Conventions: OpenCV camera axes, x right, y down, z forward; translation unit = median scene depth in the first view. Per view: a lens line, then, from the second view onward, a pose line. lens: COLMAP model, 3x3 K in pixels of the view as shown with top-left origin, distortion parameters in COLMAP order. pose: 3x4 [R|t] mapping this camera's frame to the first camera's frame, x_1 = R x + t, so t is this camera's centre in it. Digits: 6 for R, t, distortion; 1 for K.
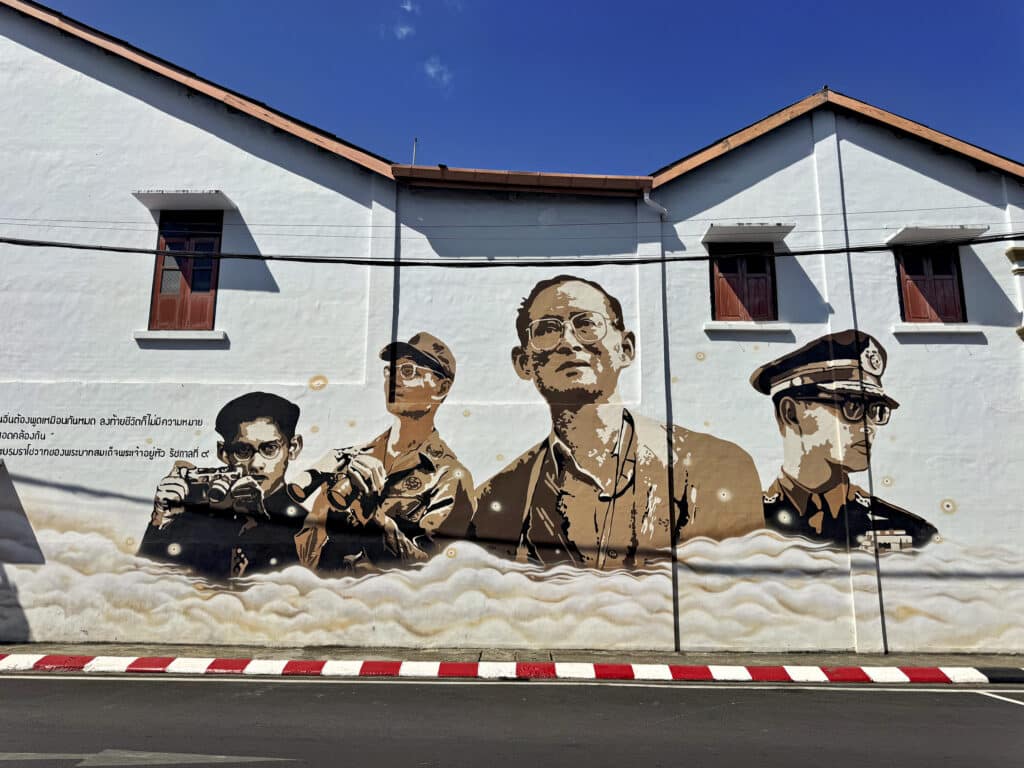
lens RADIAL K [[716.6, 0, 523.1], [0, 716.6, 375.6], [0, 0, 1]] dist [0.055611, -0.068560]
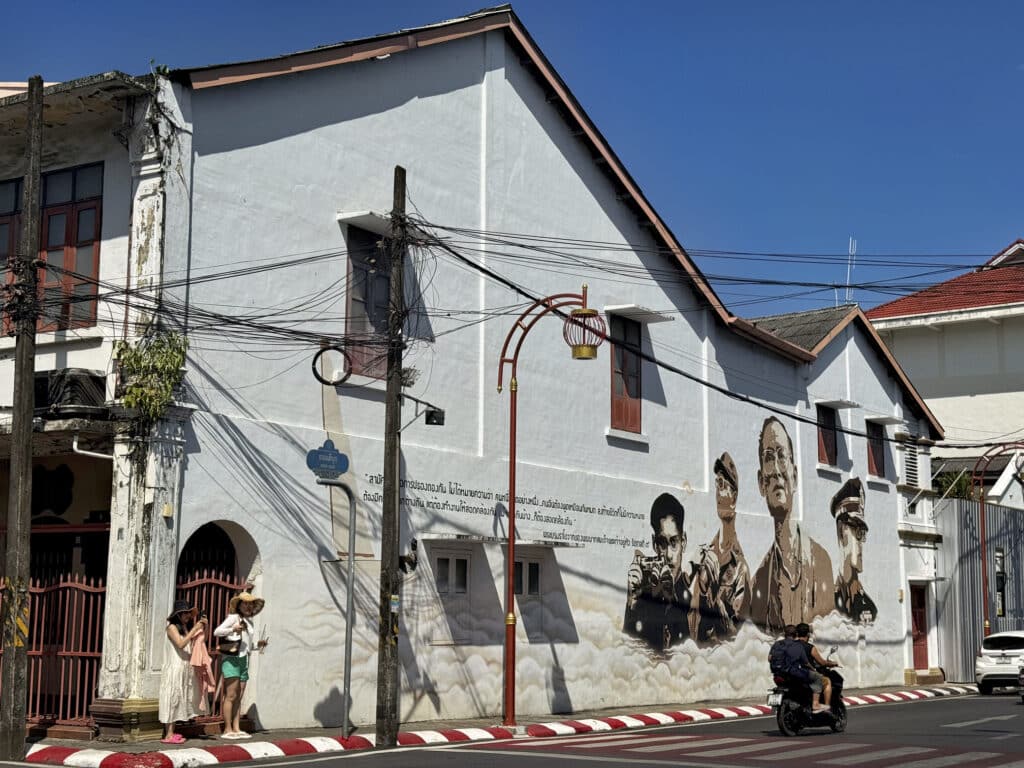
lens RADIAL K [[1559.9, 0, 511.8], [0, 1559.9, 380.9], [0, 0, 1]] dist [0.027423, 0.000000]
pose [[0.544317, 0.122833, 0.829838, -2.671614], [-0.148771, 0.987676, -0.048612, 0.003661], [-0.825582, -0.096996, 0.555883, -0.178922]]
